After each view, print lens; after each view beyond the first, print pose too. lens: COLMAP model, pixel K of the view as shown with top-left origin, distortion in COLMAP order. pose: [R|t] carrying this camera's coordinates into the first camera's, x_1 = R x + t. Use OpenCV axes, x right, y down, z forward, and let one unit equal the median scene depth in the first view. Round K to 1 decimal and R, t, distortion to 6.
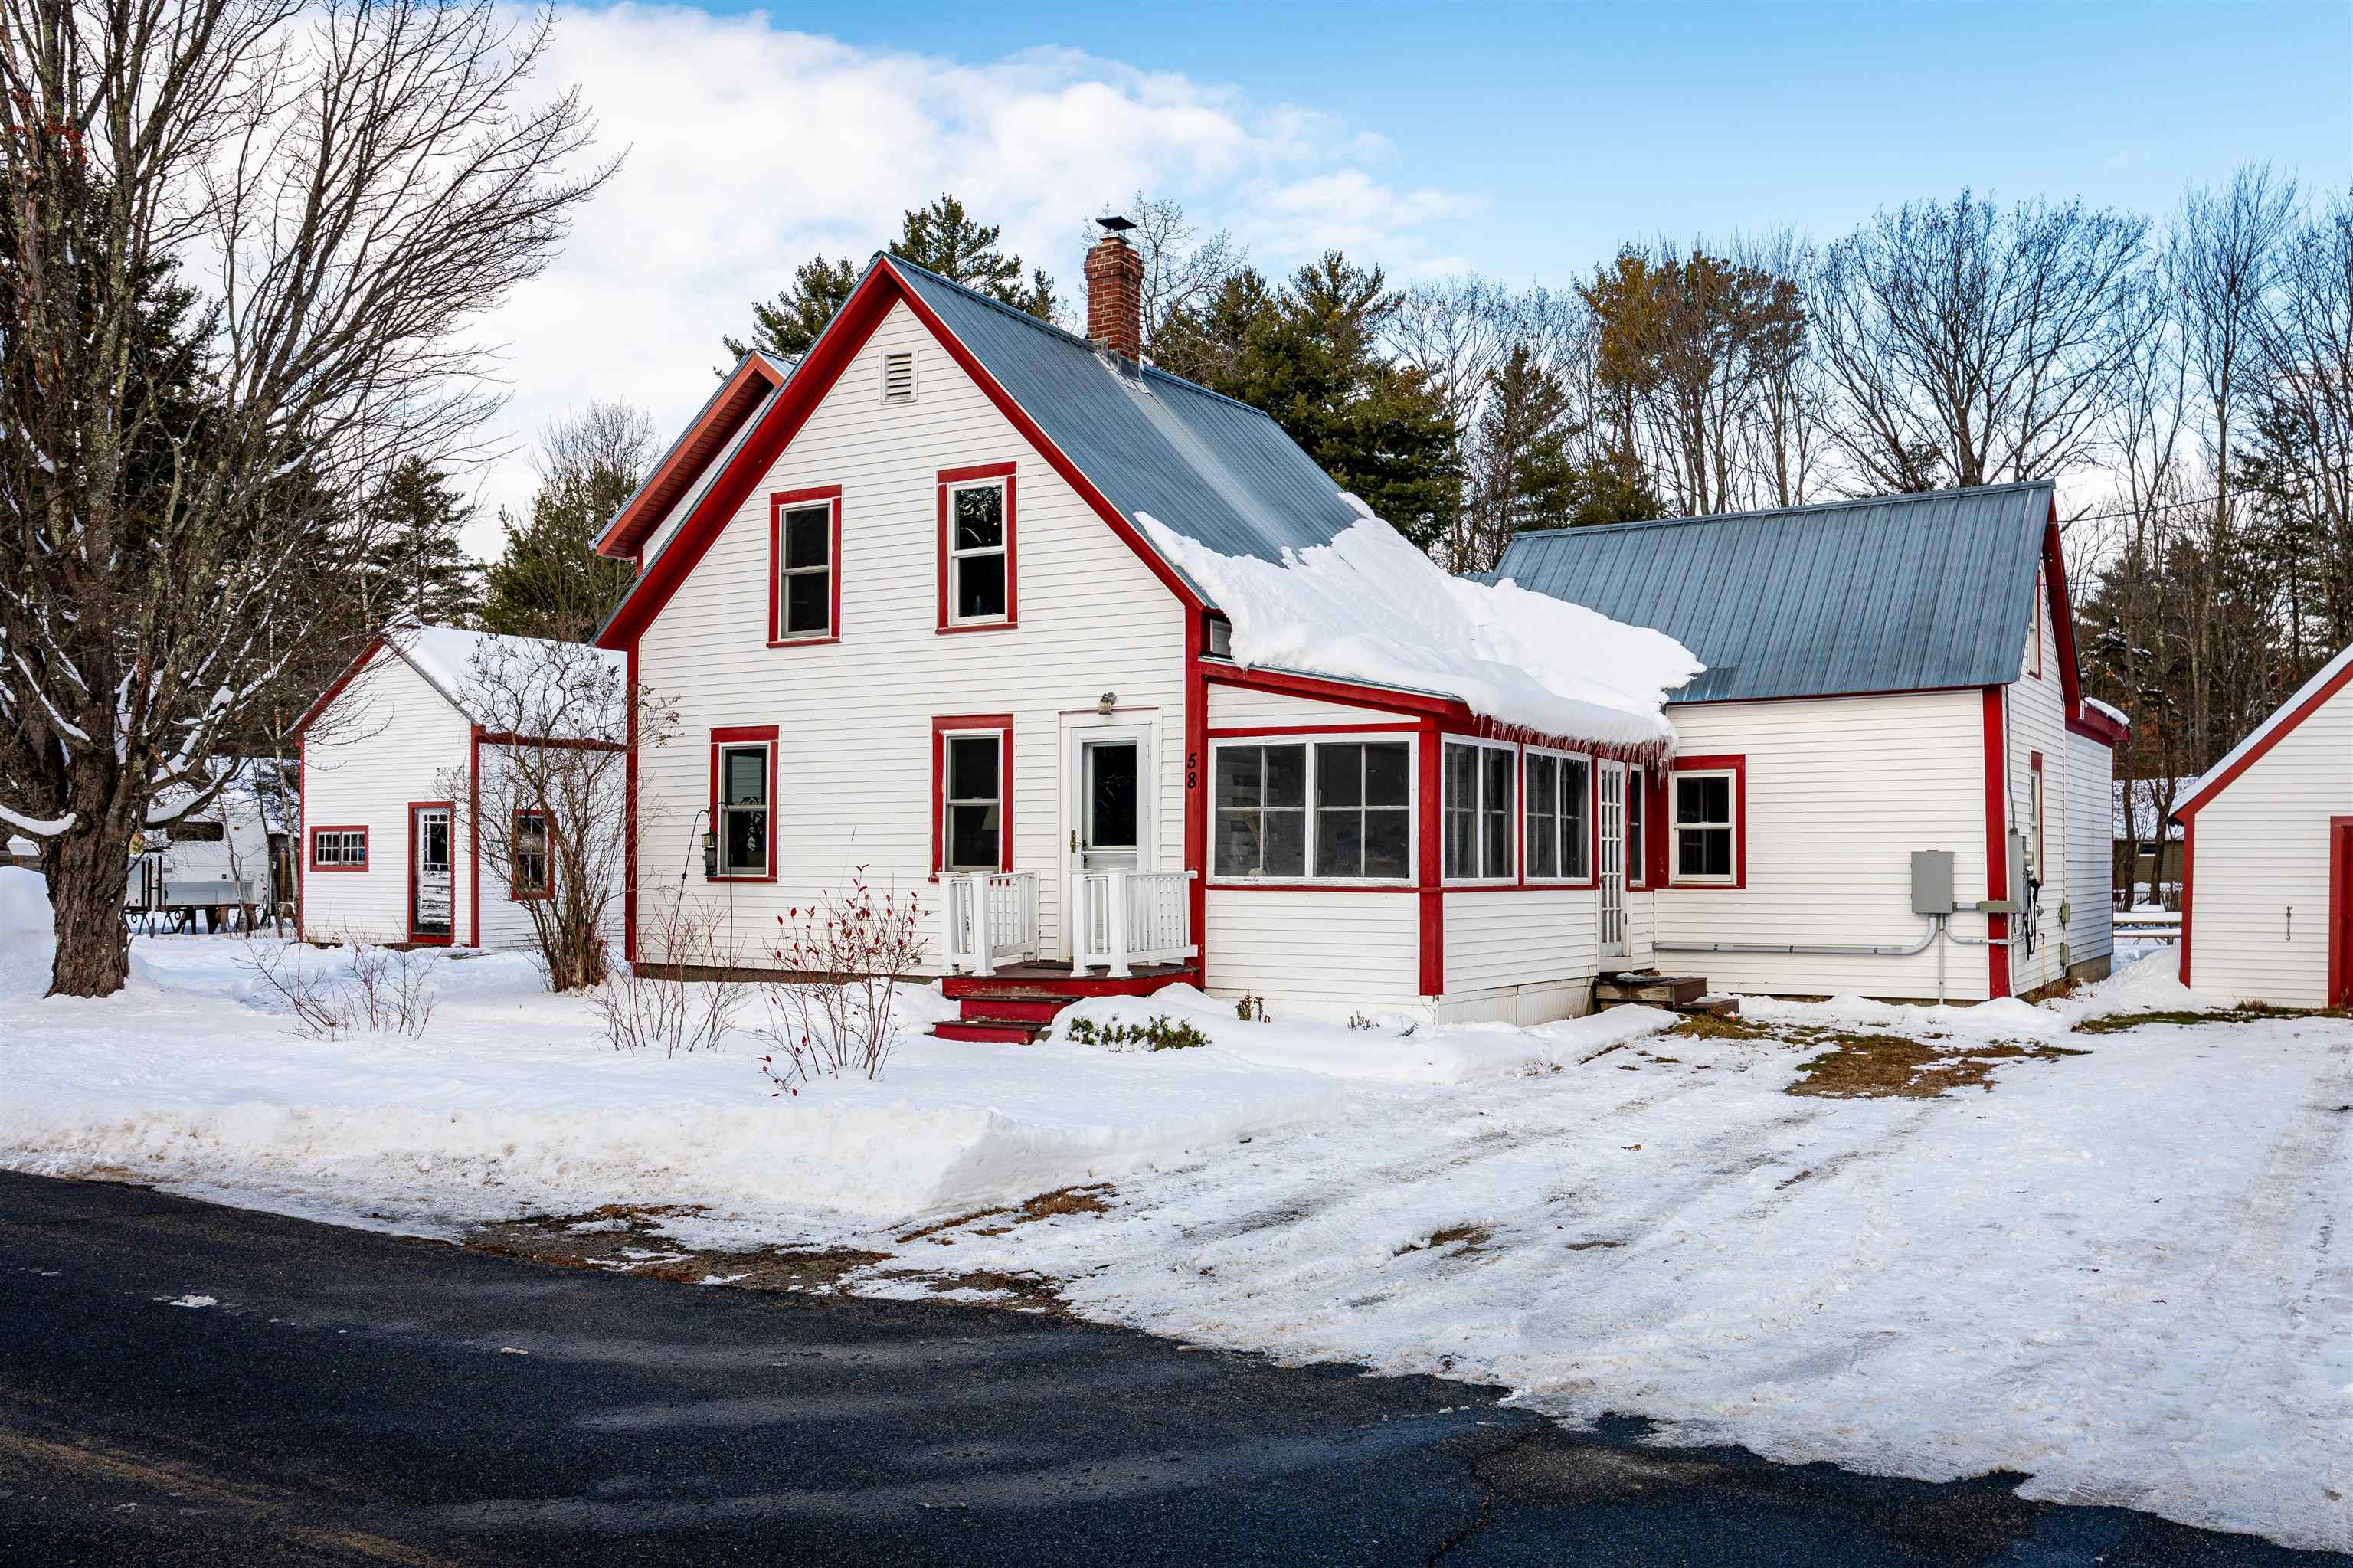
lens RADIAL K [[1908.9, 0, 1176.5], [0, 1908.9, 784.0], [0, 0, 1]] dist [-0.001914, -0.000386]
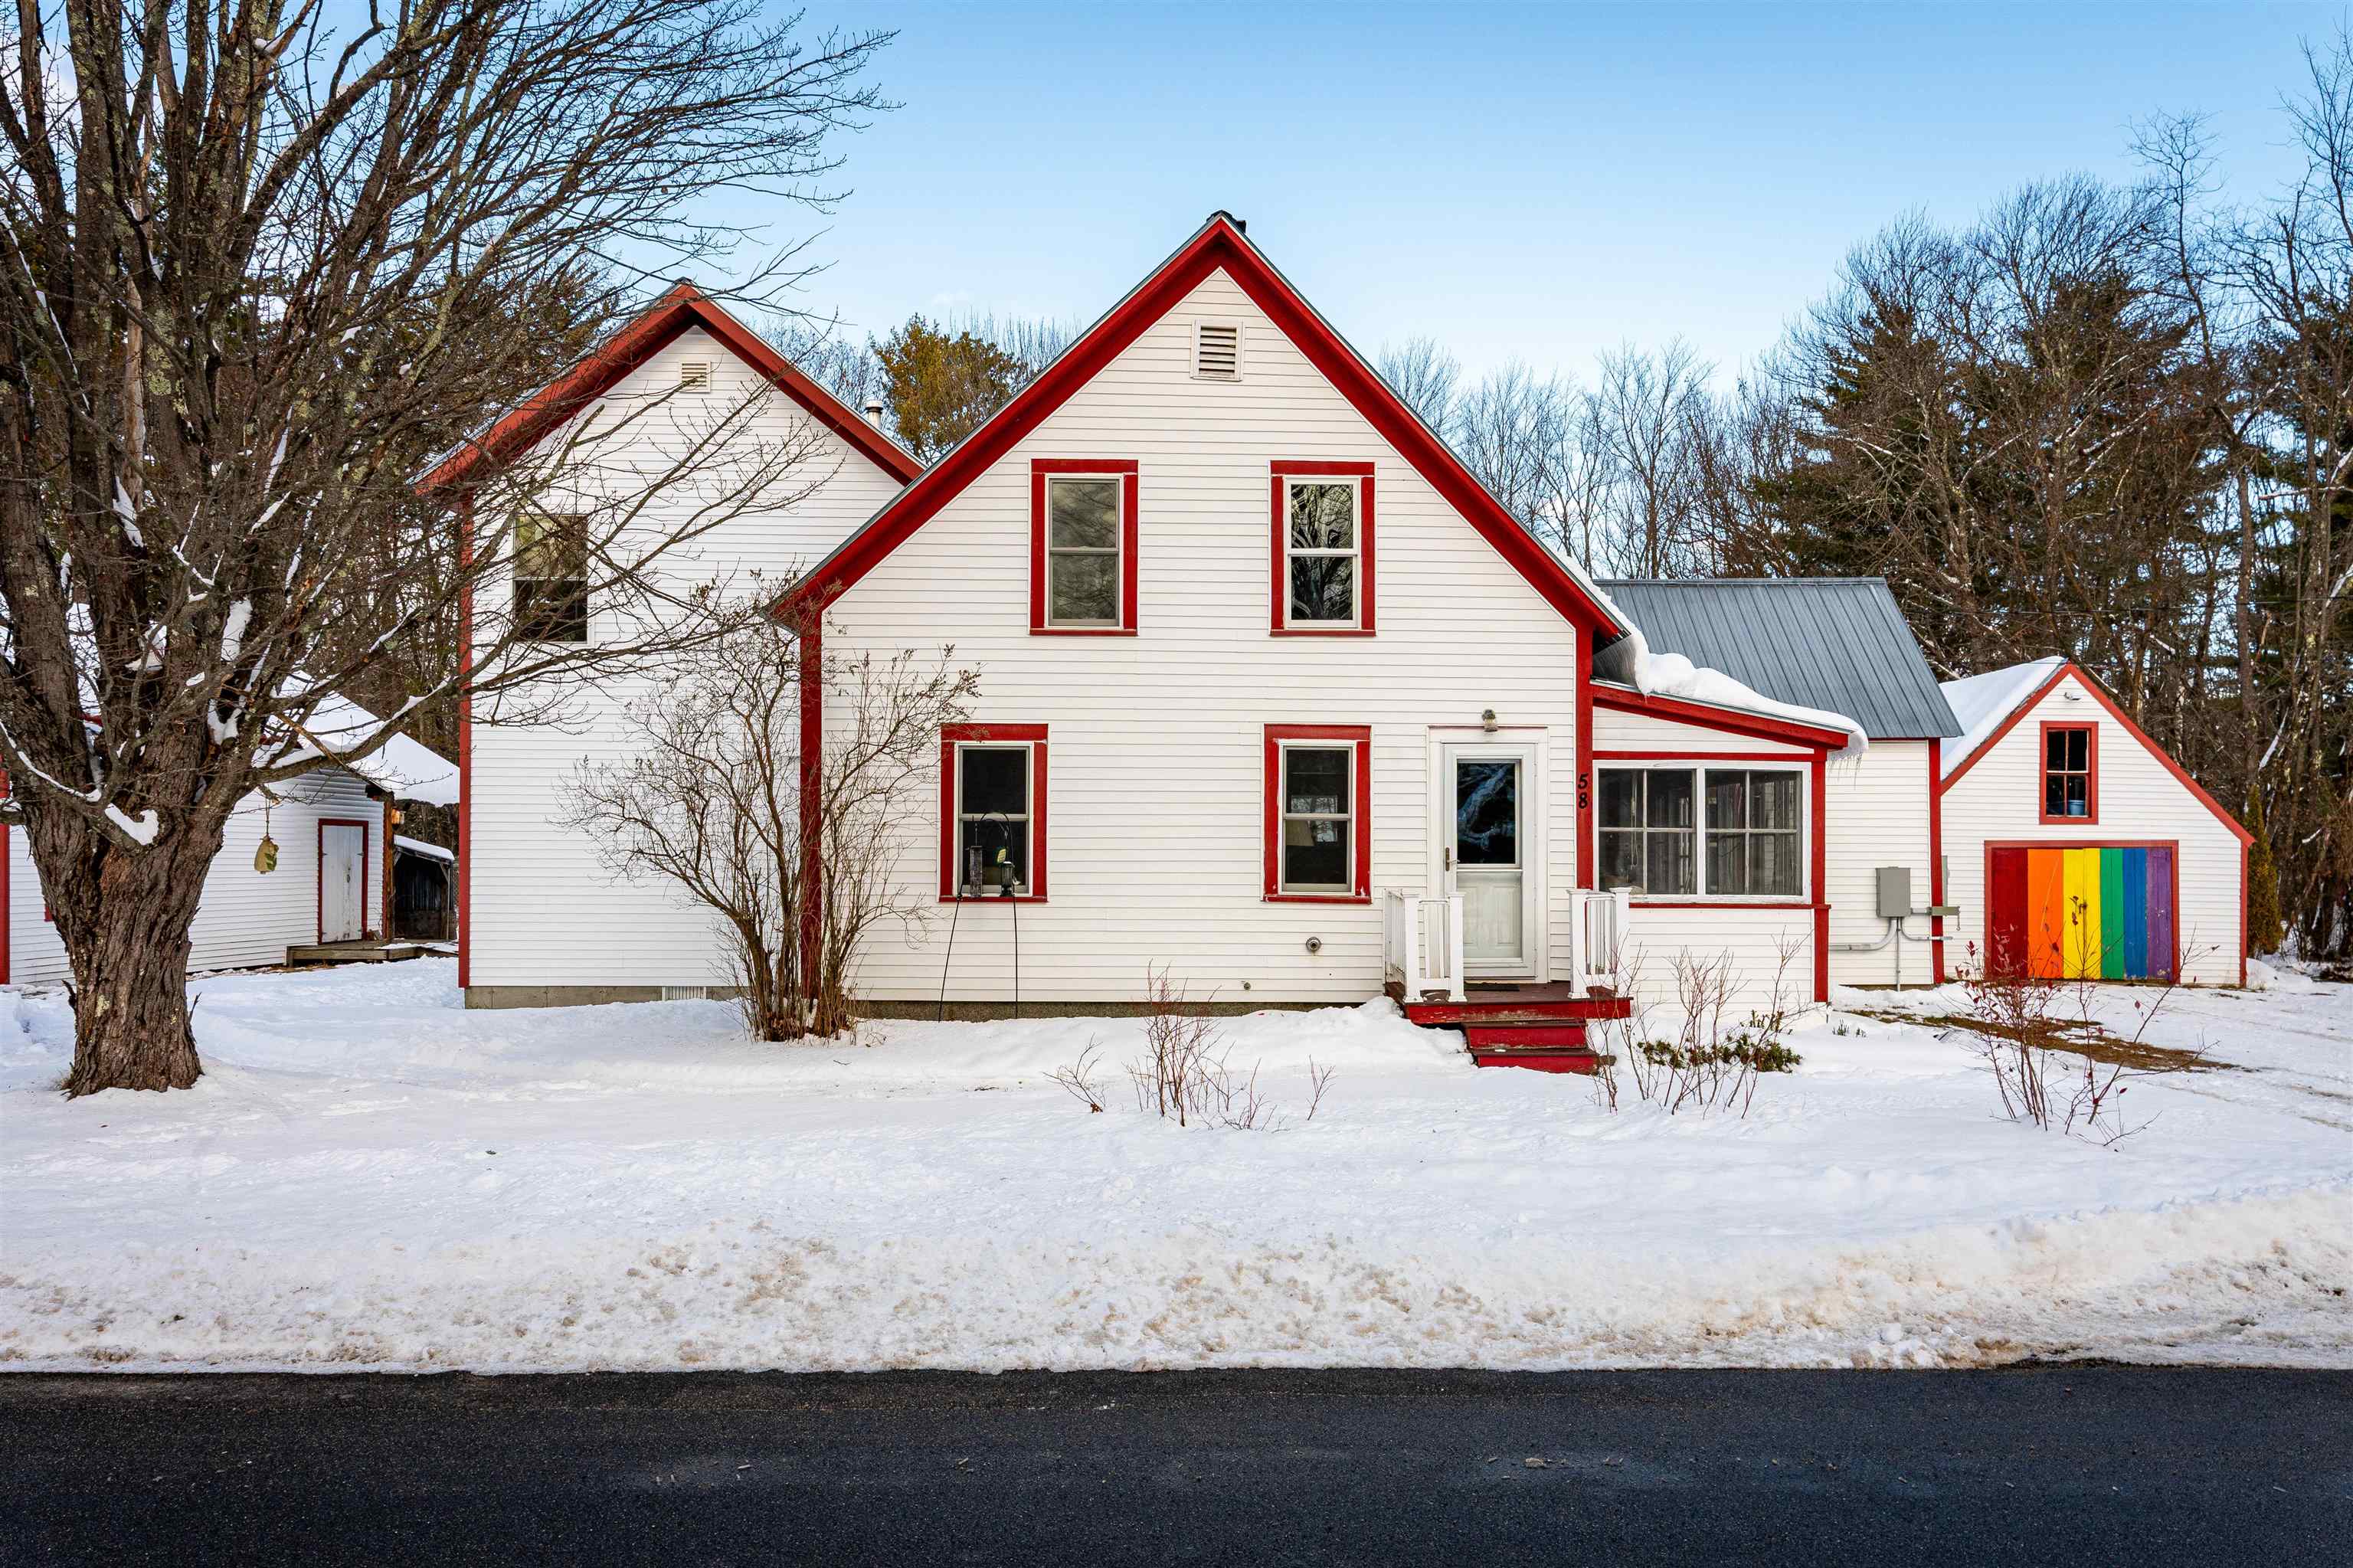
lens RADIAL K [[1653.4, 0, 1260.1], [0, 1653.4, 823.5], [0, 0, 1]] dist [-0.000428, -0.000343]
pose [[0.843101, 0.014094, 0.537570, -0.546542], [-0.024058, 0.999644, 0.011522, 0.003892], [-0.537216, -0.022647, 0.843140, 0.310068]]
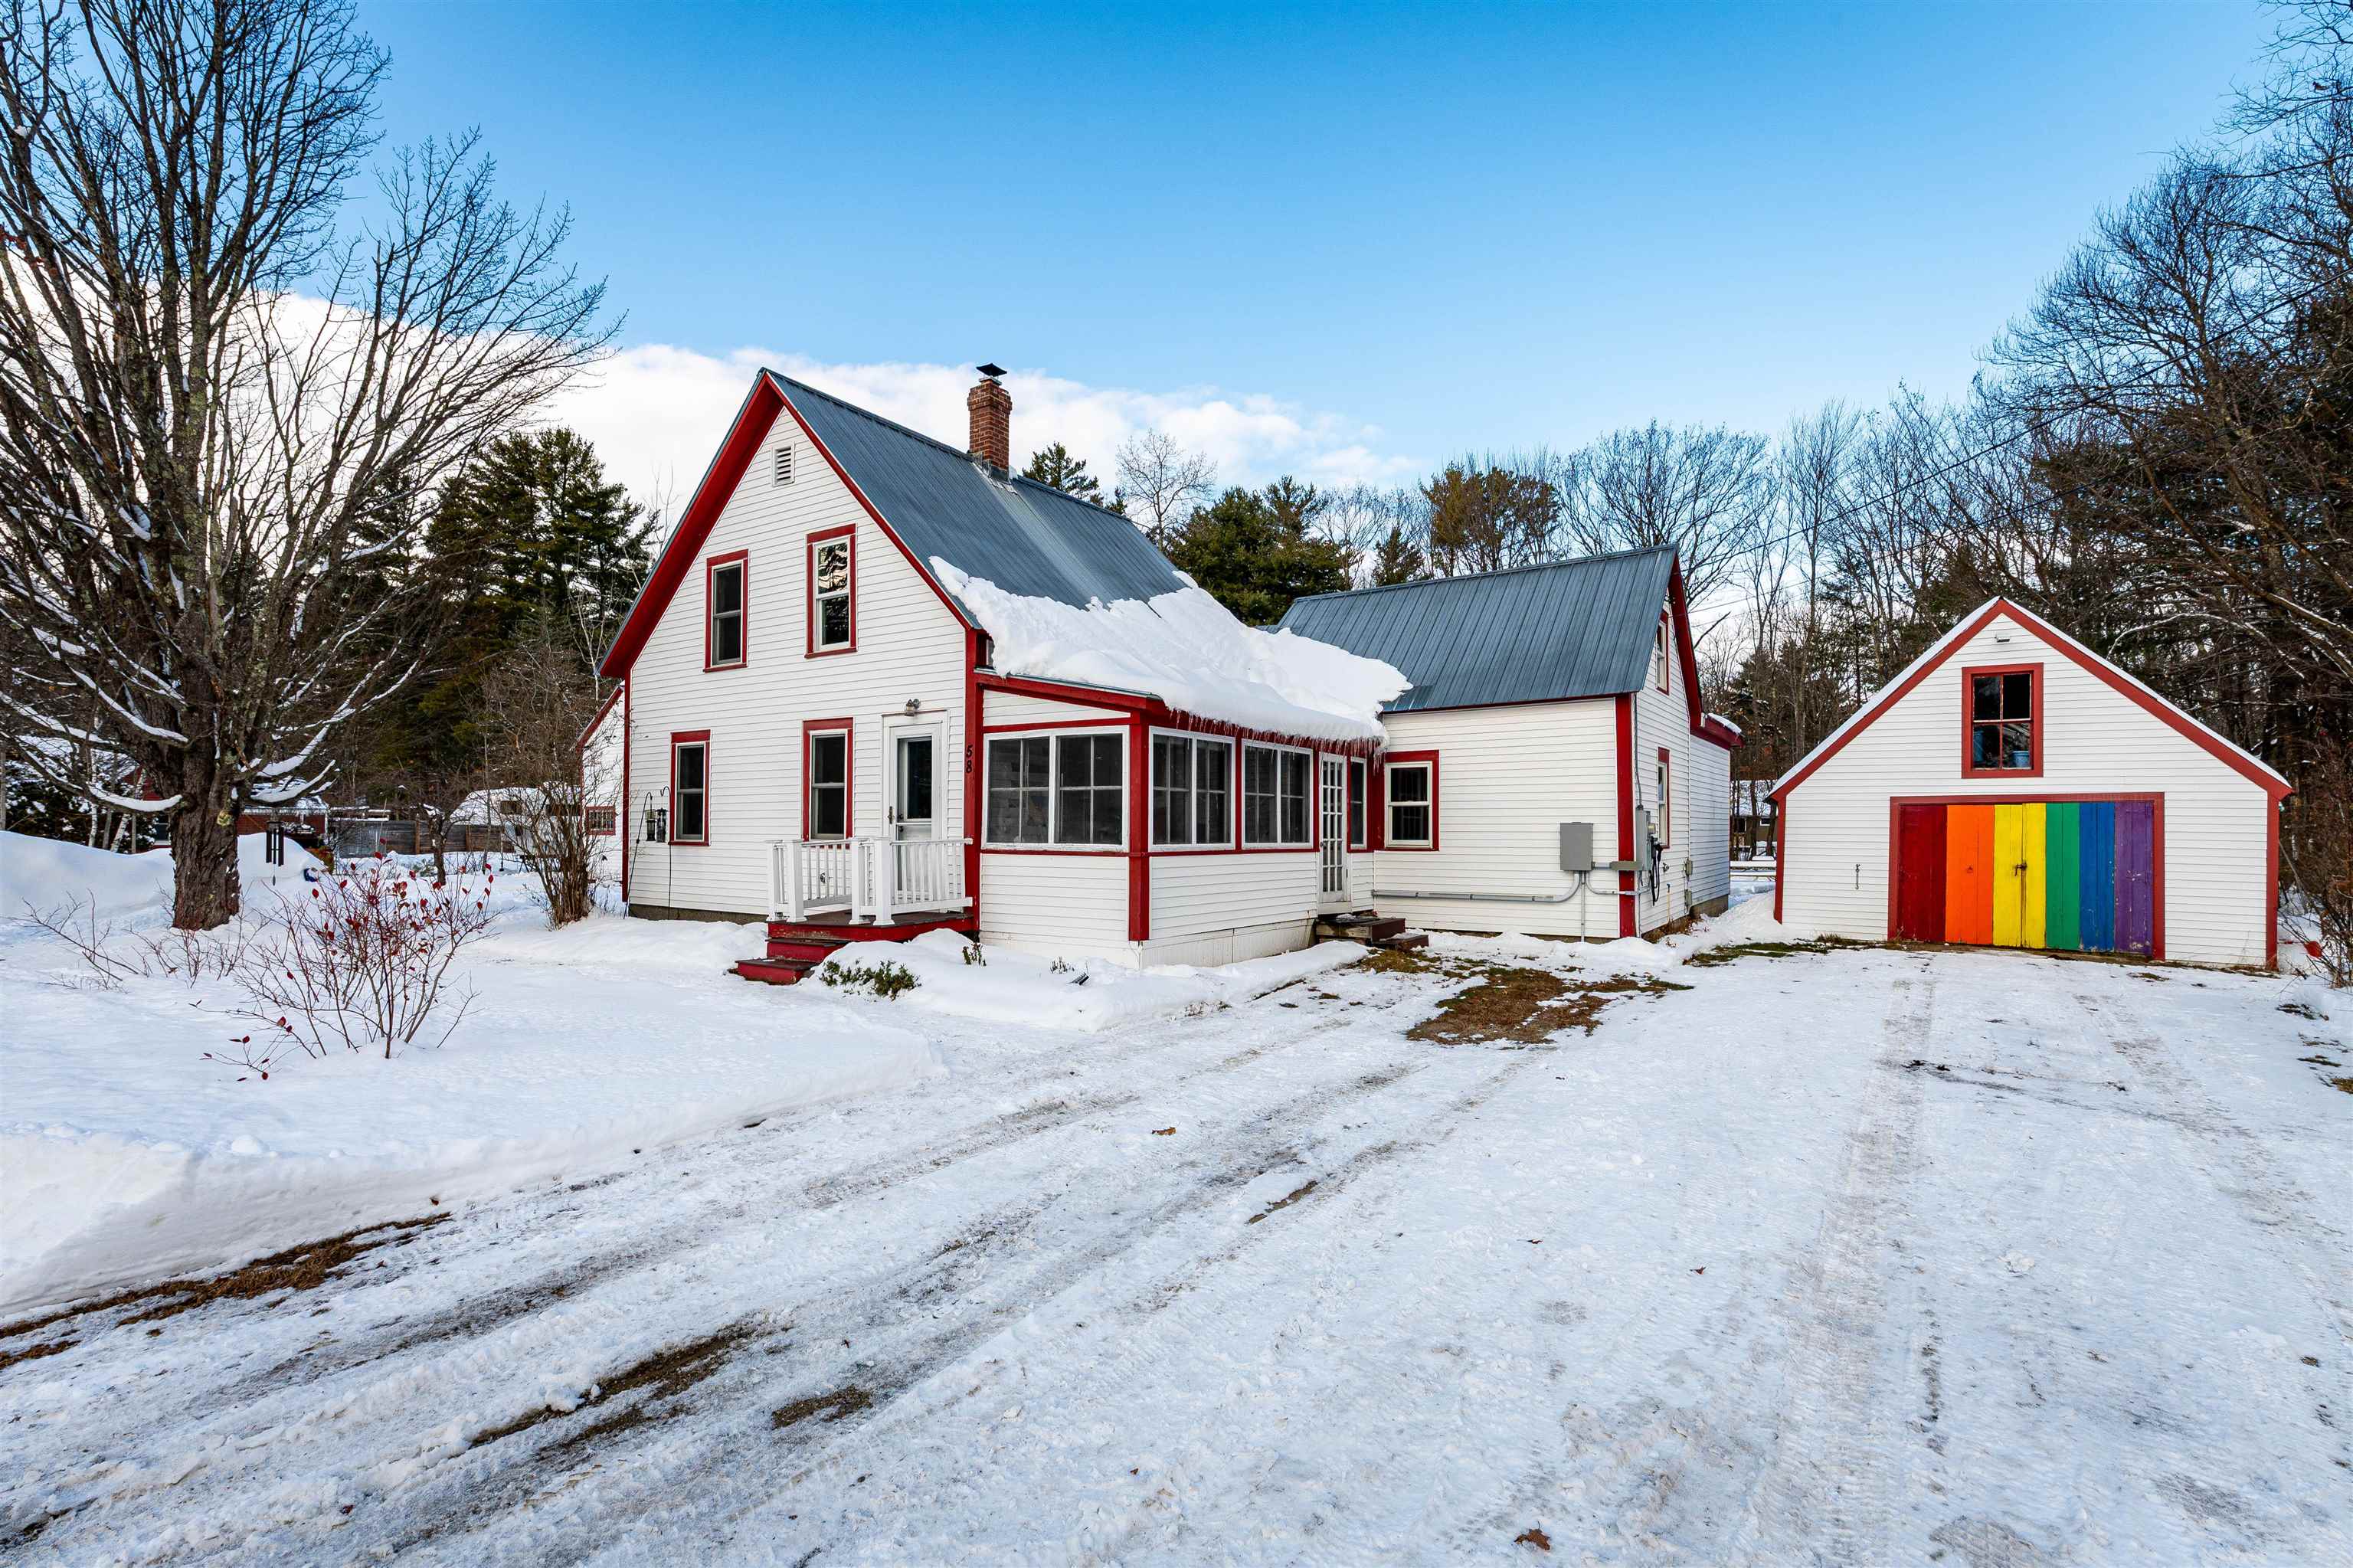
lens RADIAL K [[1053.9, 0, 1174.5], [0, 1053.9, 797.2], [0, 0, 1]] dist [0.000478, 0.000109]
pose [[0.999055, -0.001156, -0.043458, 0.155631], [0.001647, 0.999935, 0.011285, 0.009437], [0.043442, -0.011346, 0.998992, 0.274587]]
